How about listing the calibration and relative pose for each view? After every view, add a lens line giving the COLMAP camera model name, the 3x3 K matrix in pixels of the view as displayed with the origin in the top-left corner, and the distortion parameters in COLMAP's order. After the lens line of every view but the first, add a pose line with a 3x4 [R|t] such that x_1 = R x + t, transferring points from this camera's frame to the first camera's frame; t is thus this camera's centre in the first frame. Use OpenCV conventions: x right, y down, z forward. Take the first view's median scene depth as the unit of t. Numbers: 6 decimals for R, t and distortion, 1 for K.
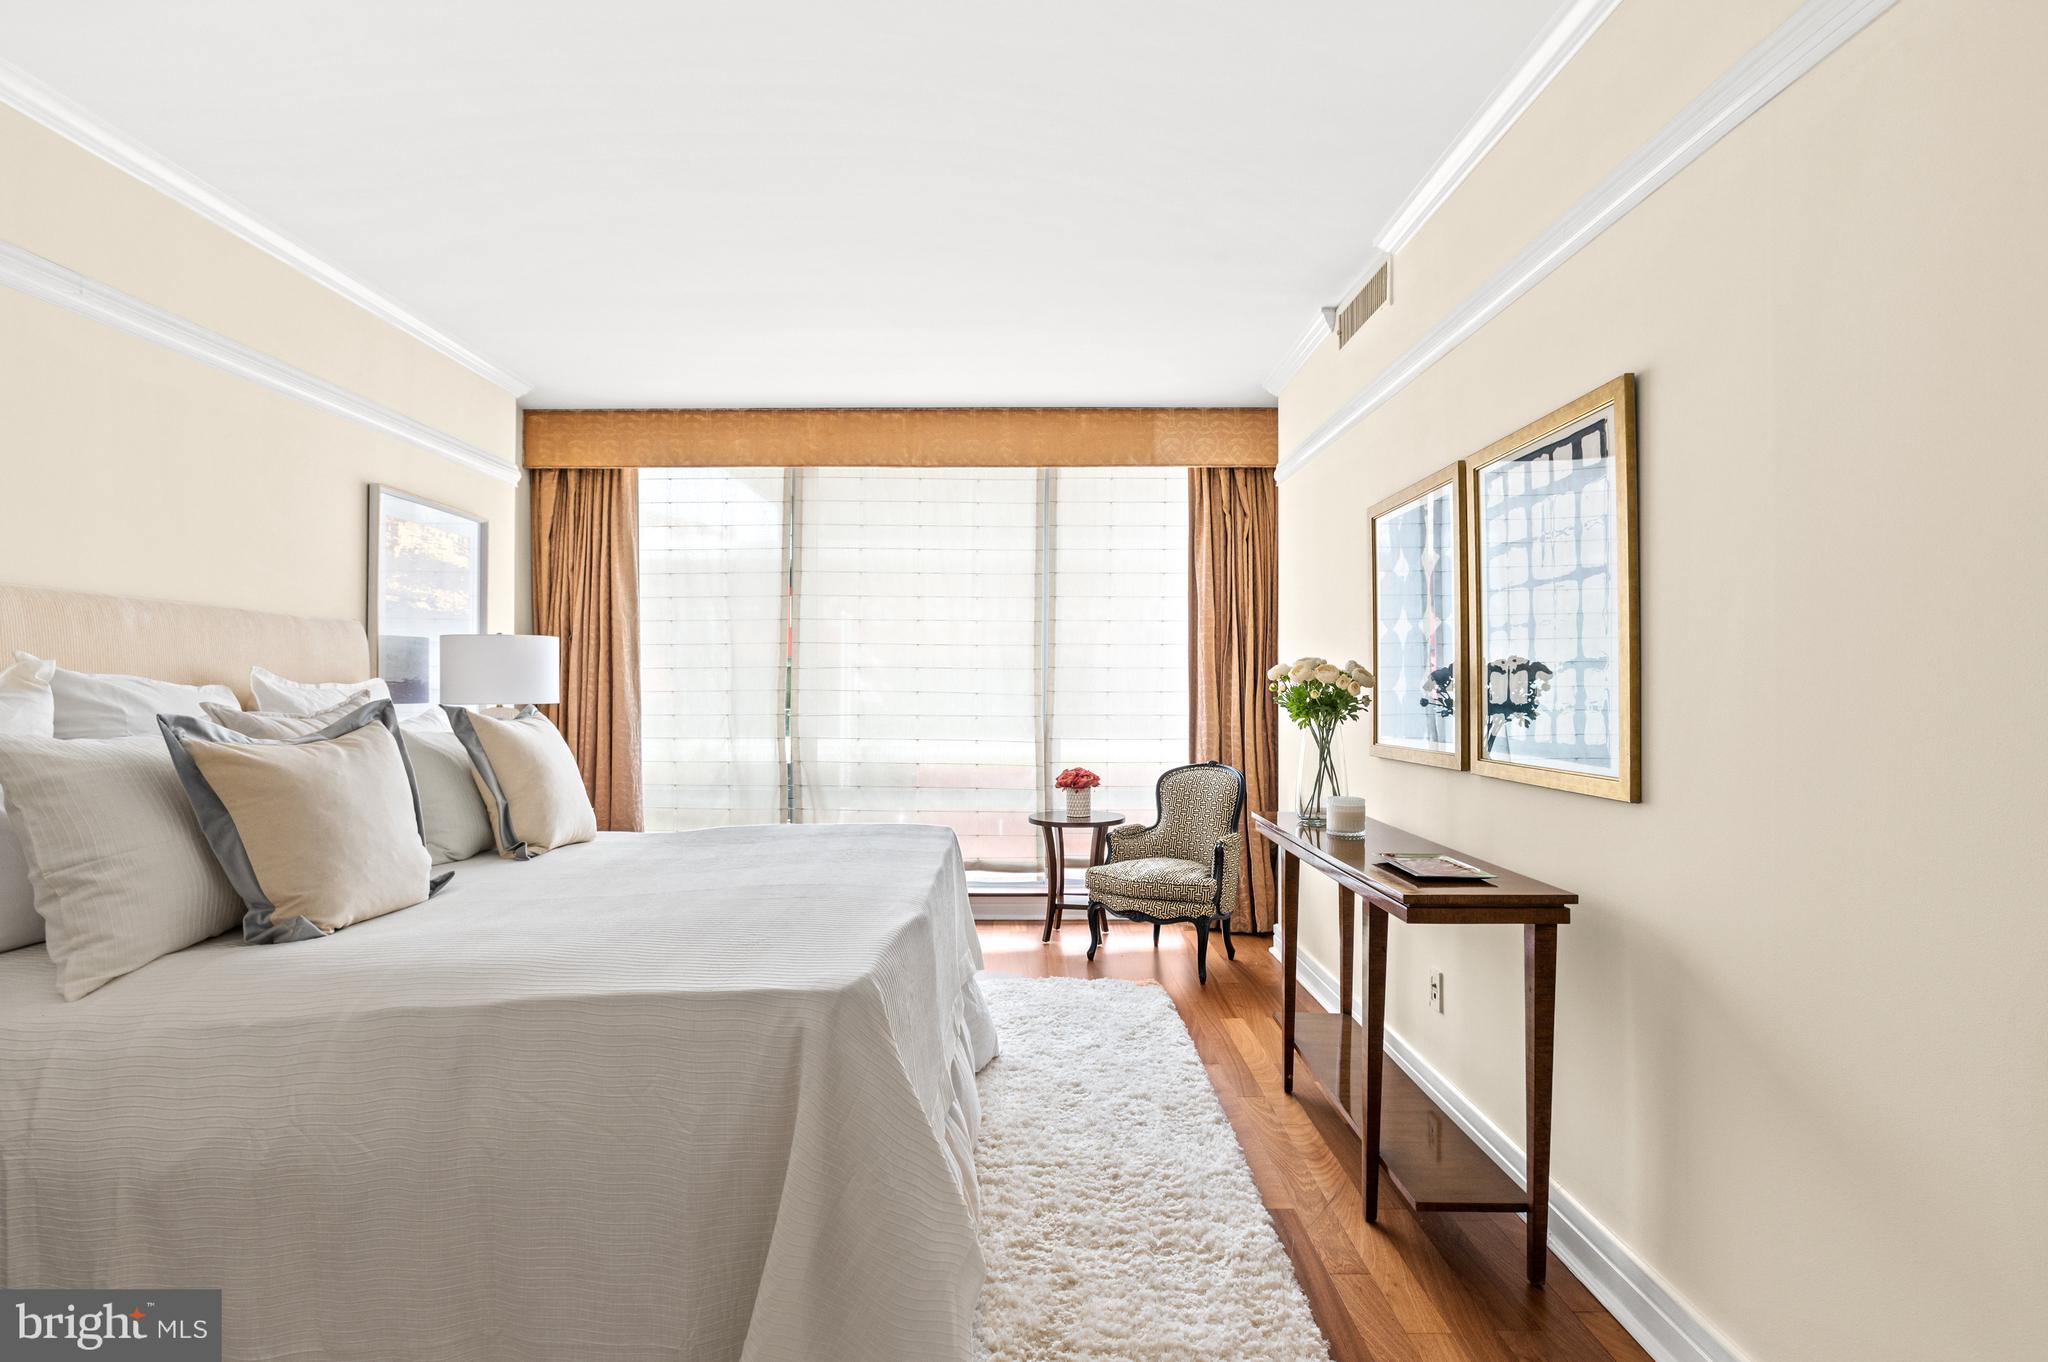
lens RADIAL K [[998.4, 0, 1027.4], [0, 998.4, 689.4], [0, 0, 1]] dist [-0.005554, 0.000640]
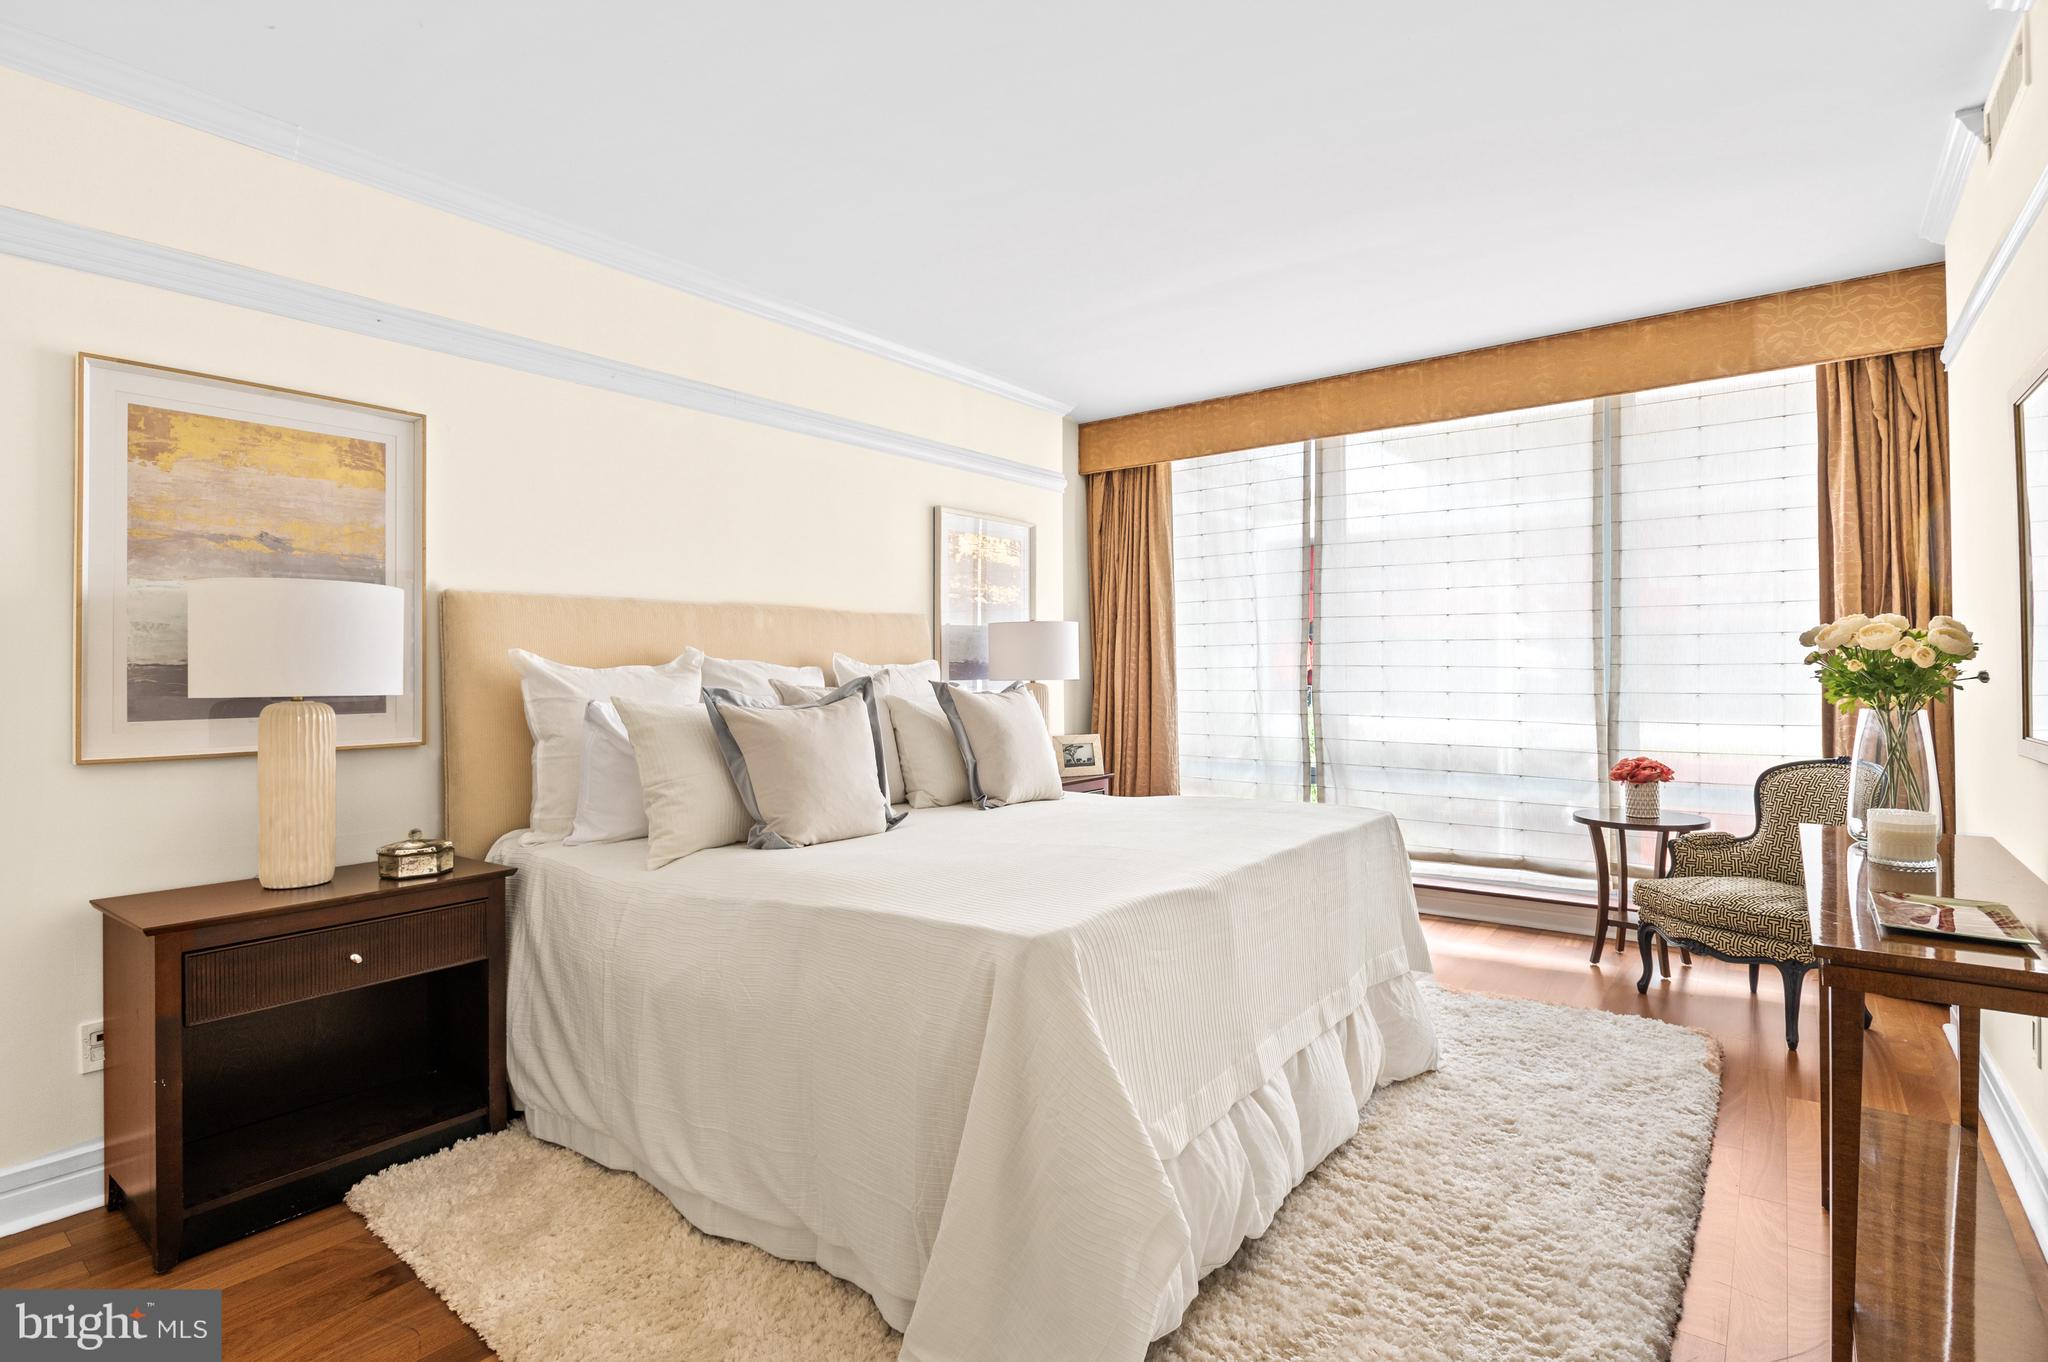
lens RADIAL K [[1012.9, 0, 1018.4], [0, 1012.9, 657.2], [0, 0, 1]] dist [-0.001499, 0.000781]
pose [[0.793505, -0.013986, -0.608402, 0.197928], [0.009472, 0.999899, -0.010631, 0.000461], [0.608489, 0.002673, 0.793557, 0.037966]]
